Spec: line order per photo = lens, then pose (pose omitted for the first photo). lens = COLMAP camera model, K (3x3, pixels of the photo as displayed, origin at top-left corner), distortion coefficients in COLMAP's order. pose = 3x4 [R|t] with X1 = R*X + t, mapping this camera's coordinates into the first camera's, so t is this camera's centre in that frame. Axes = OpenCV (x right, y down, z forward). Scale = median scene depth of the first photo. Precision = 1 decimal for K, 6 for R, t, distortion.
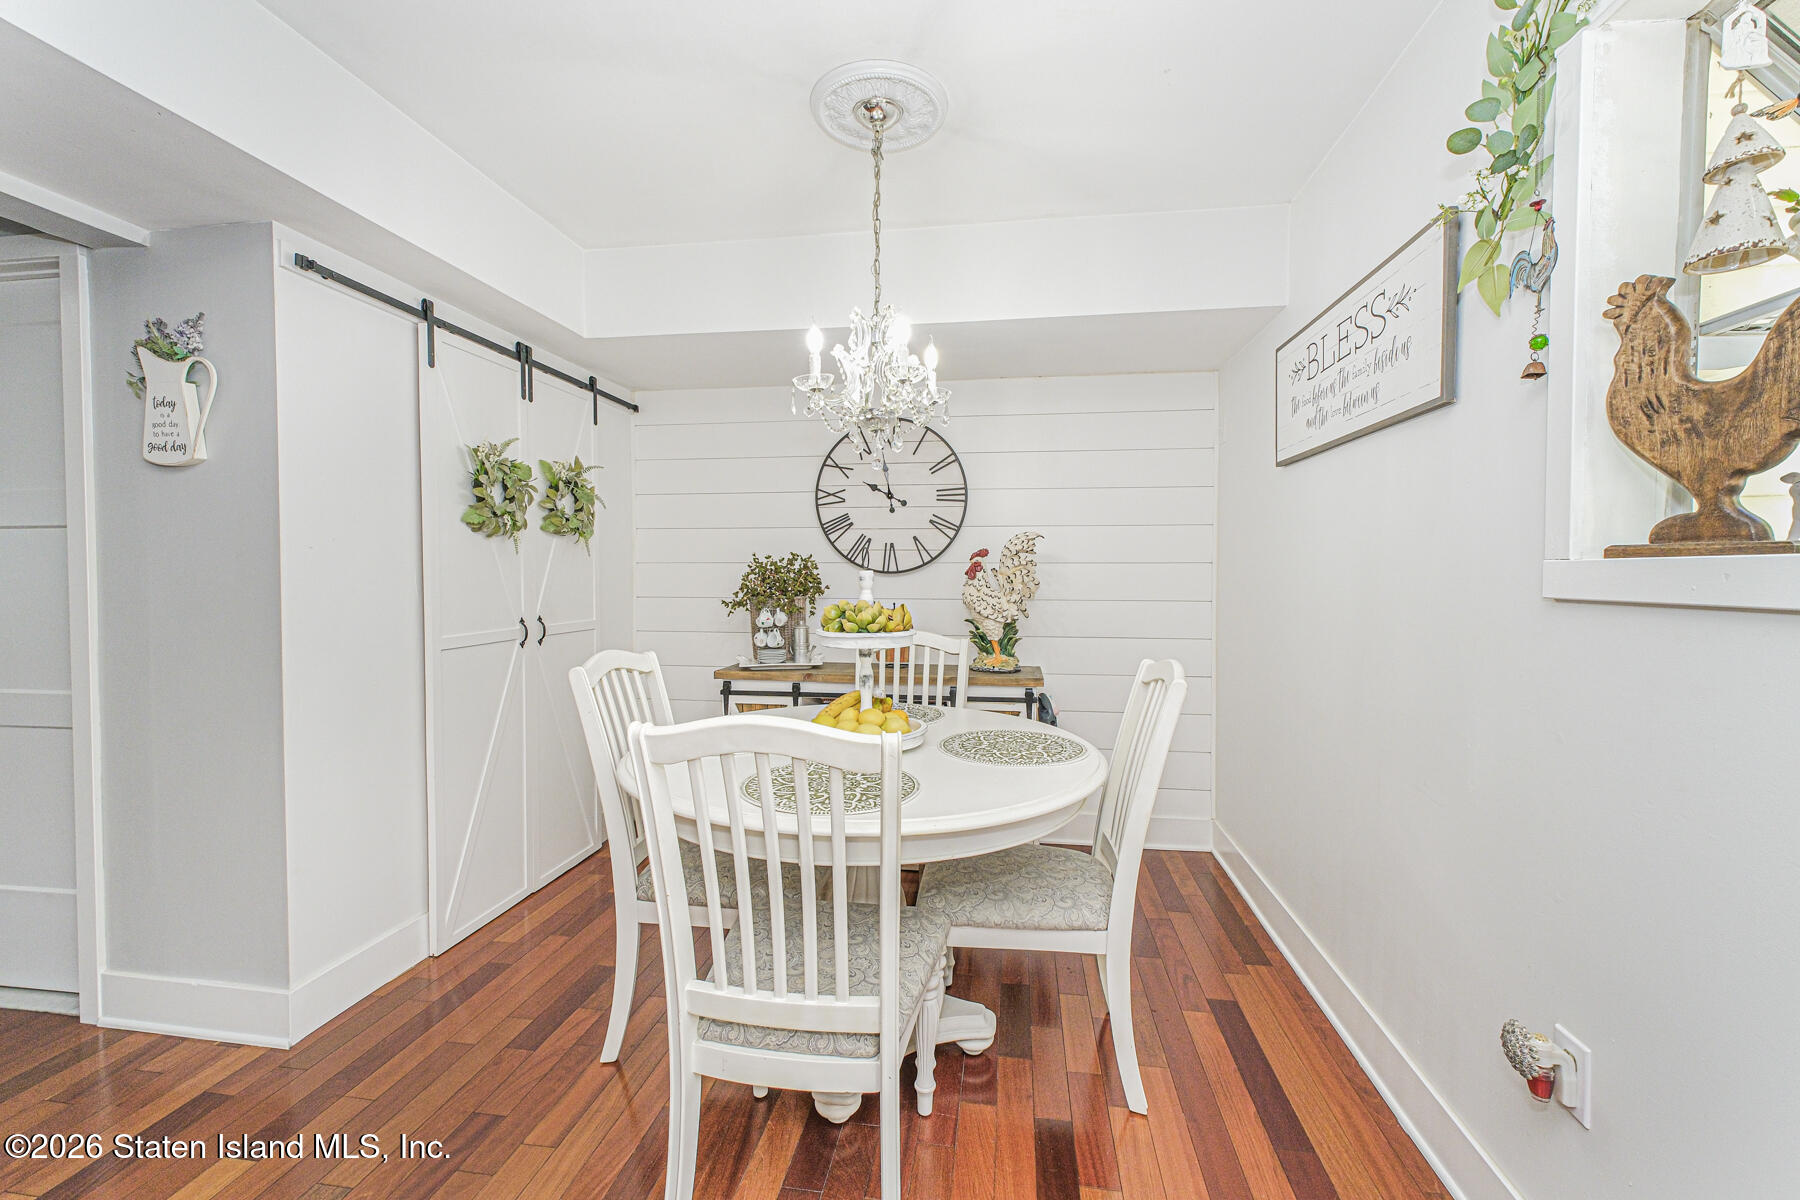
lens RADIAL K [[751.7, 0, 898.4], [0, 751.7, 596.8], [0, 0, 1]] dist [-0.000546, -0.000097]
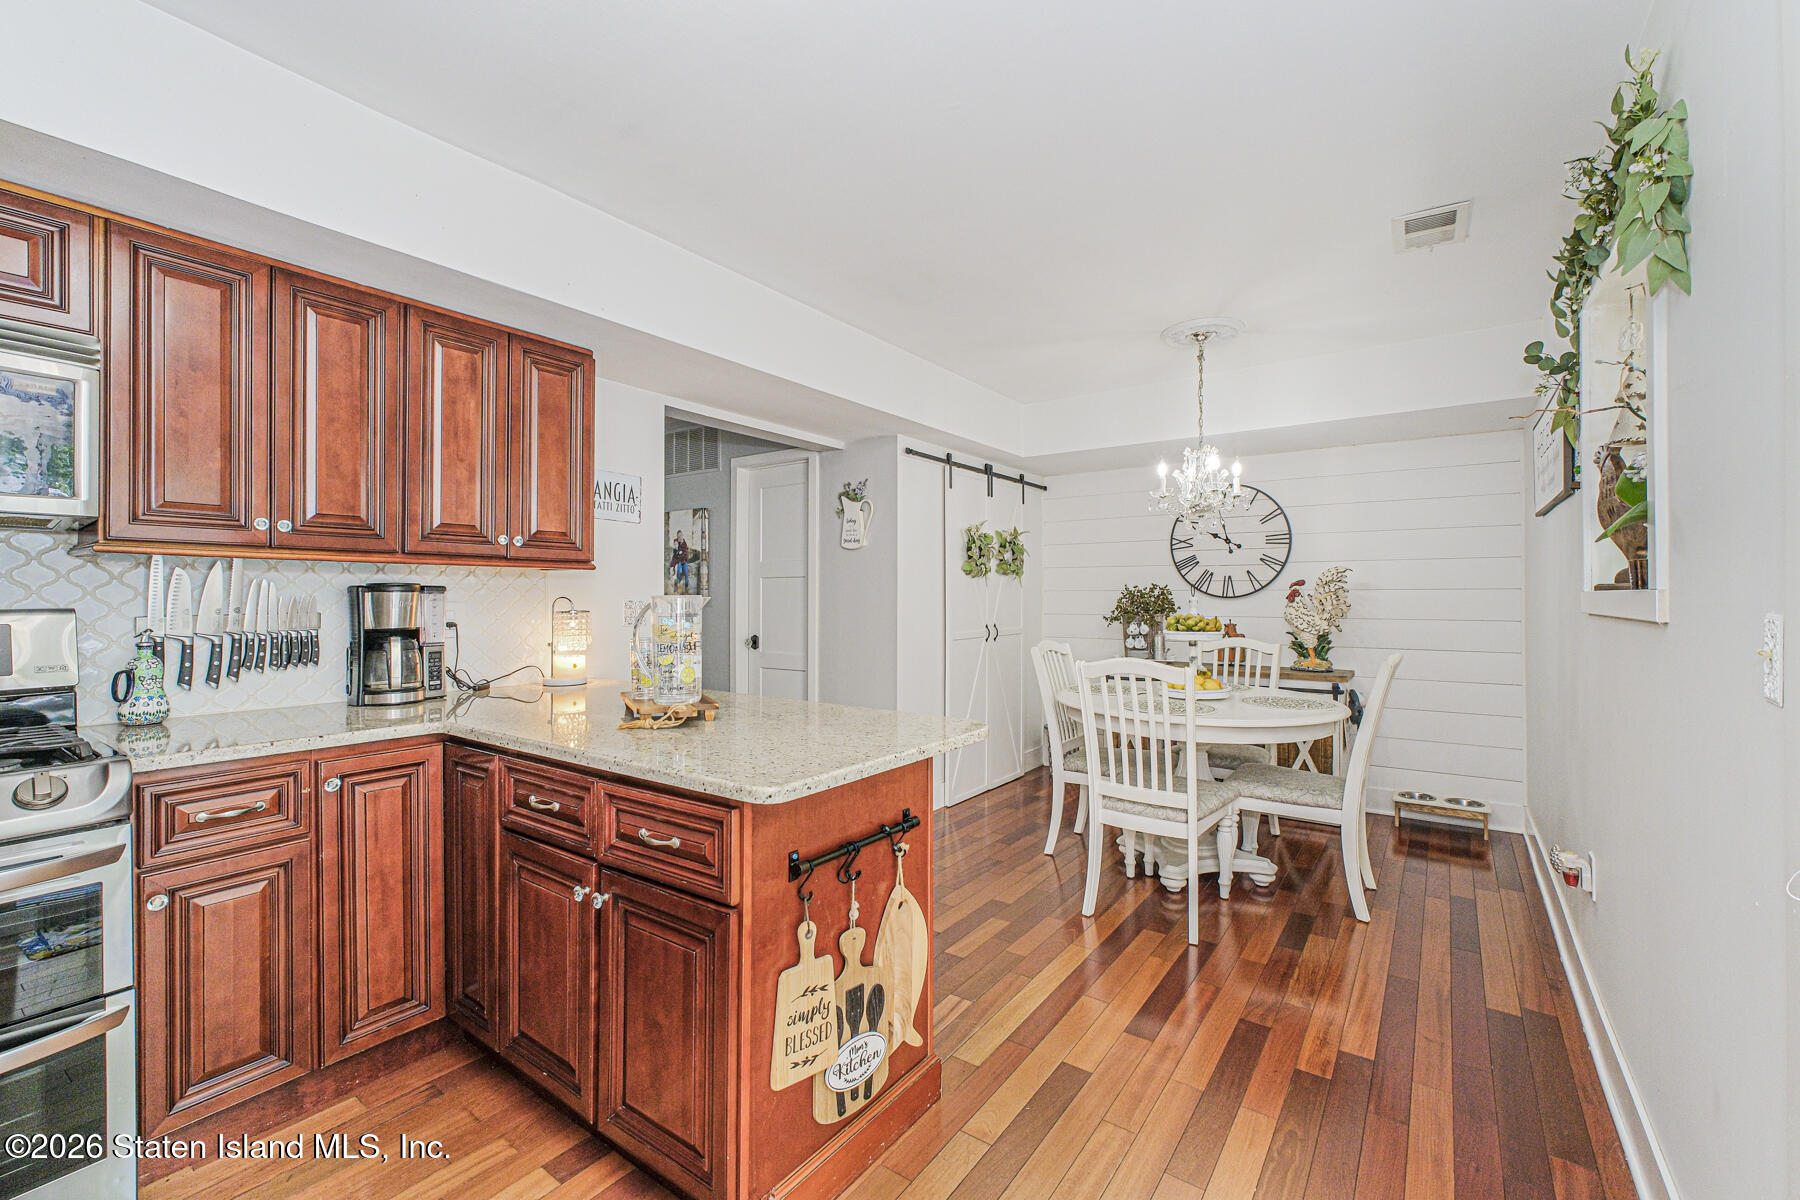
lens RADIAL K [[751.7, 0, 898.4], [0, 751.7, 596.8], [0, 0, 1]] dist [-0.000546, -0.000097]
pose [[0.887899, -0.001077, -0.460038, 0.106228], [-0.013323, 0.999518, -0.028055, 0.016314], [0.459846, 0.031040, 0.887456, -0.604777]]
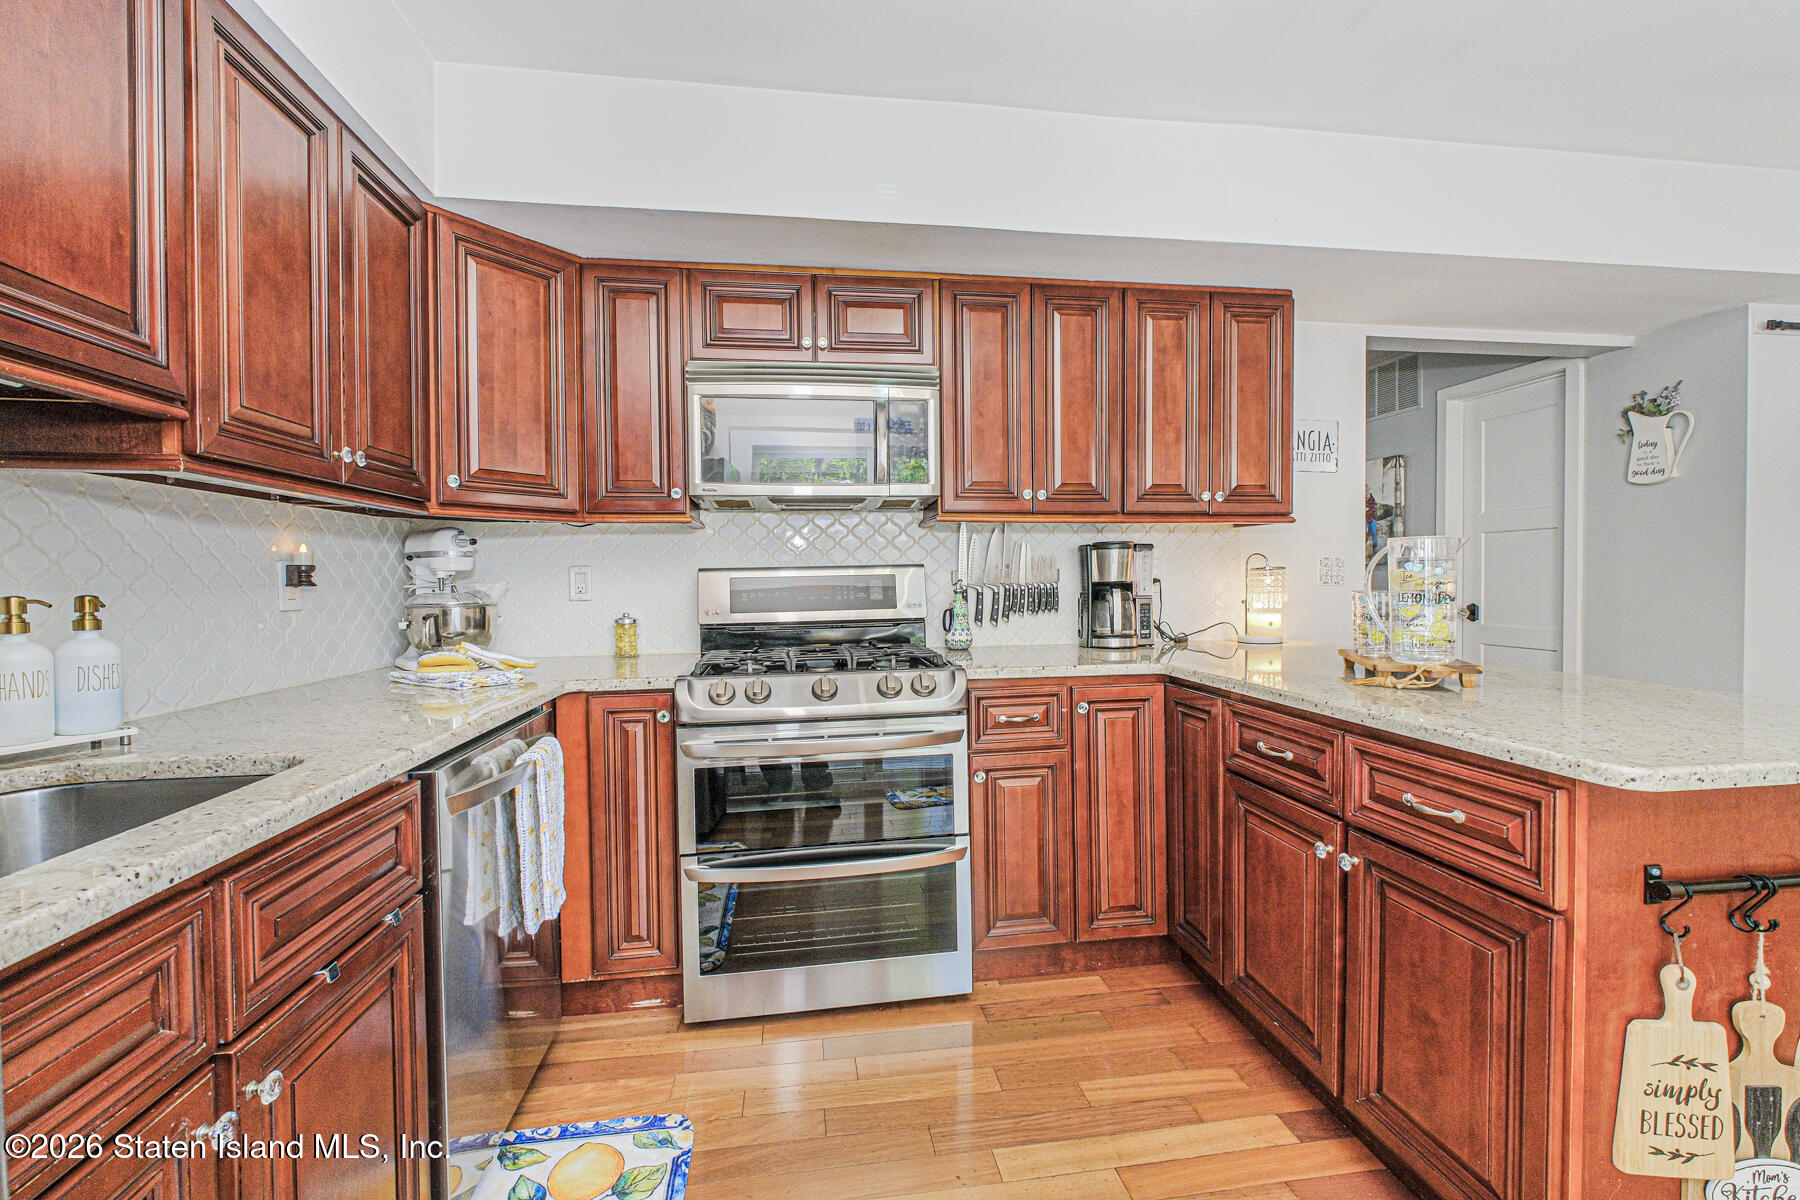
lens RADIAL K [[752.8, 0, 900.0], [0, 752.8, 593.5], [0, 0, 1]] dist [-0.001621, 0.000009]
pose [[0.286421, 0.016377, -0.957964, 0.057145], [-0.017552, 0.999776, 0.011844, 0.042863], [0.957943, 0.013422, 0.286644, -0.647949]]
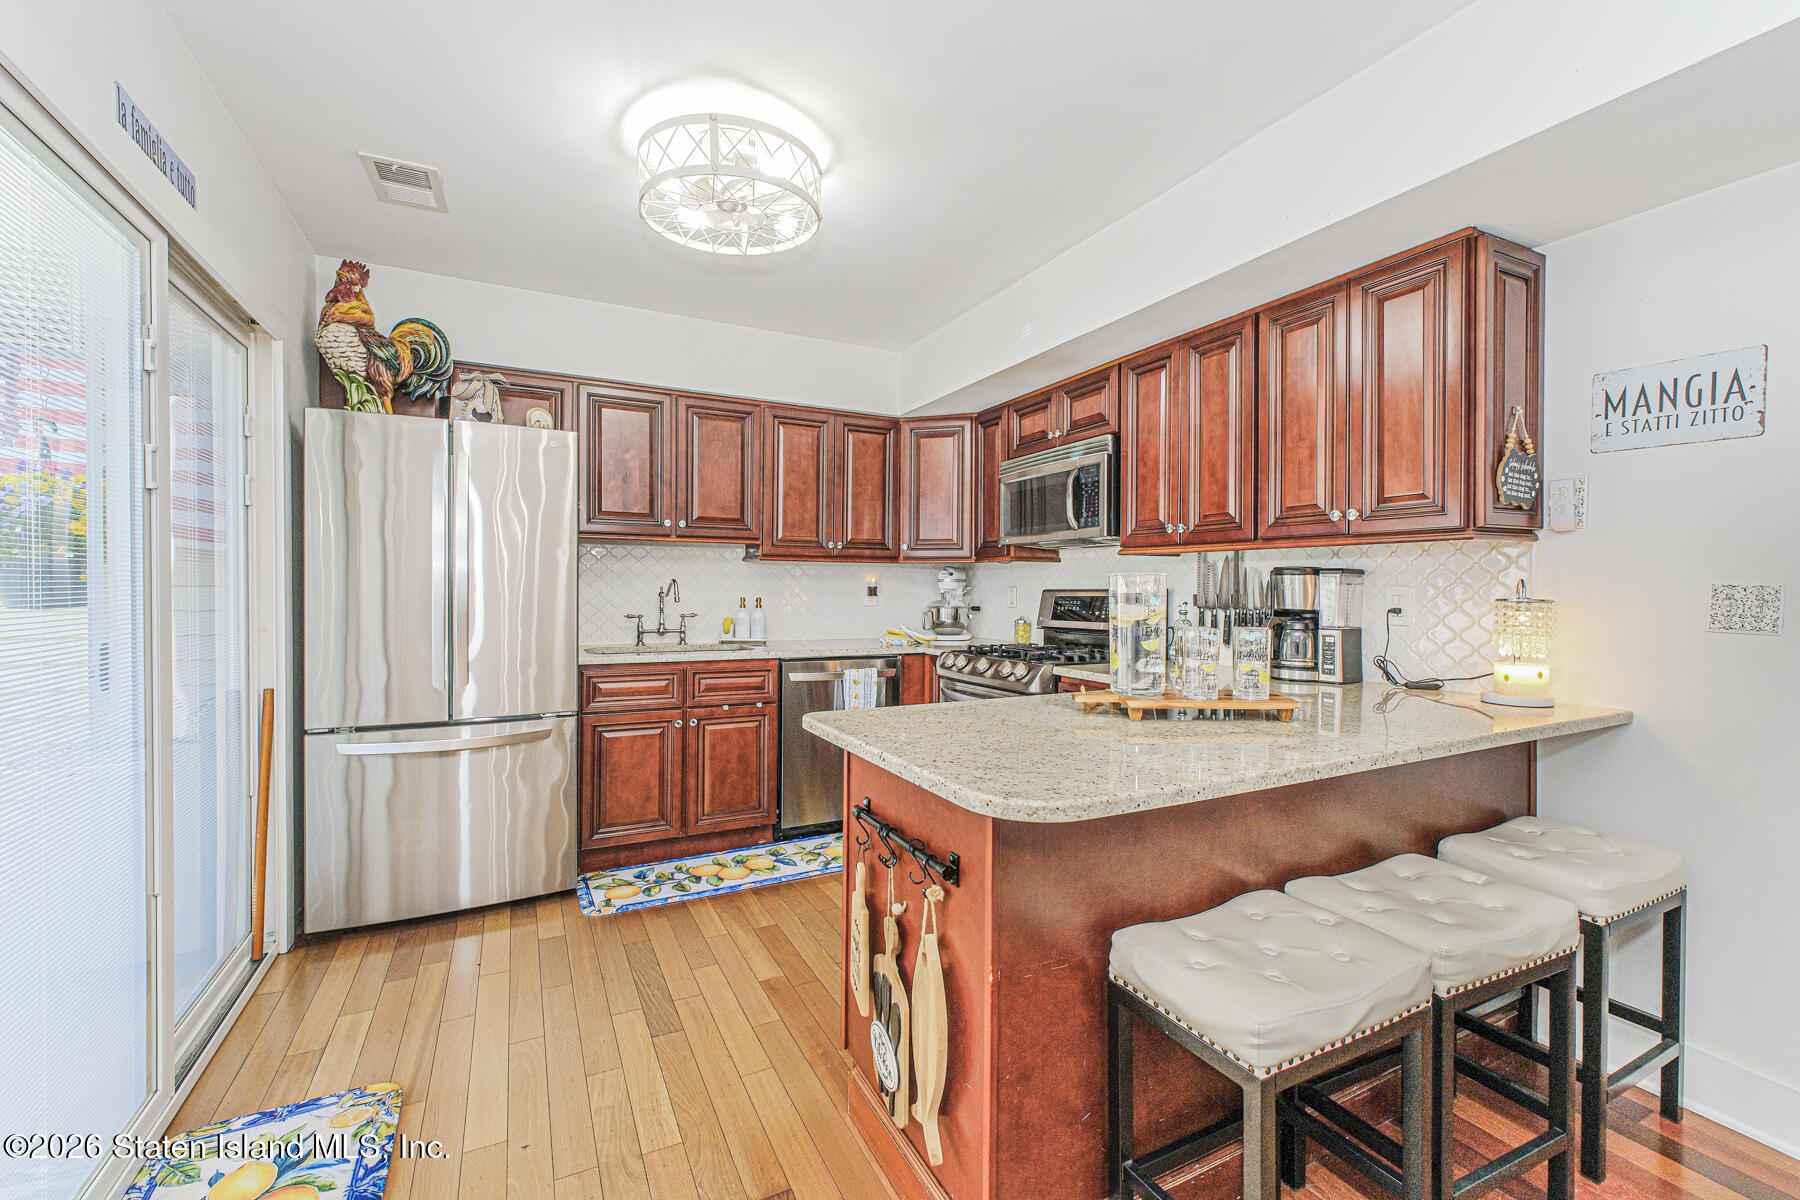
lens RADIAL K [[748.8, 0, 901.7], [0, 748.8, 593.0], [0, 0, 1]] dist [0.000935, 0.000202]
pose [[-0.813932, -0.000311, -0.580960, 0.120022], [-0.023322, 0.999211, 0.032140, -0.001320], [0.580492, 0.039709, -0.813297, 0.297193]]
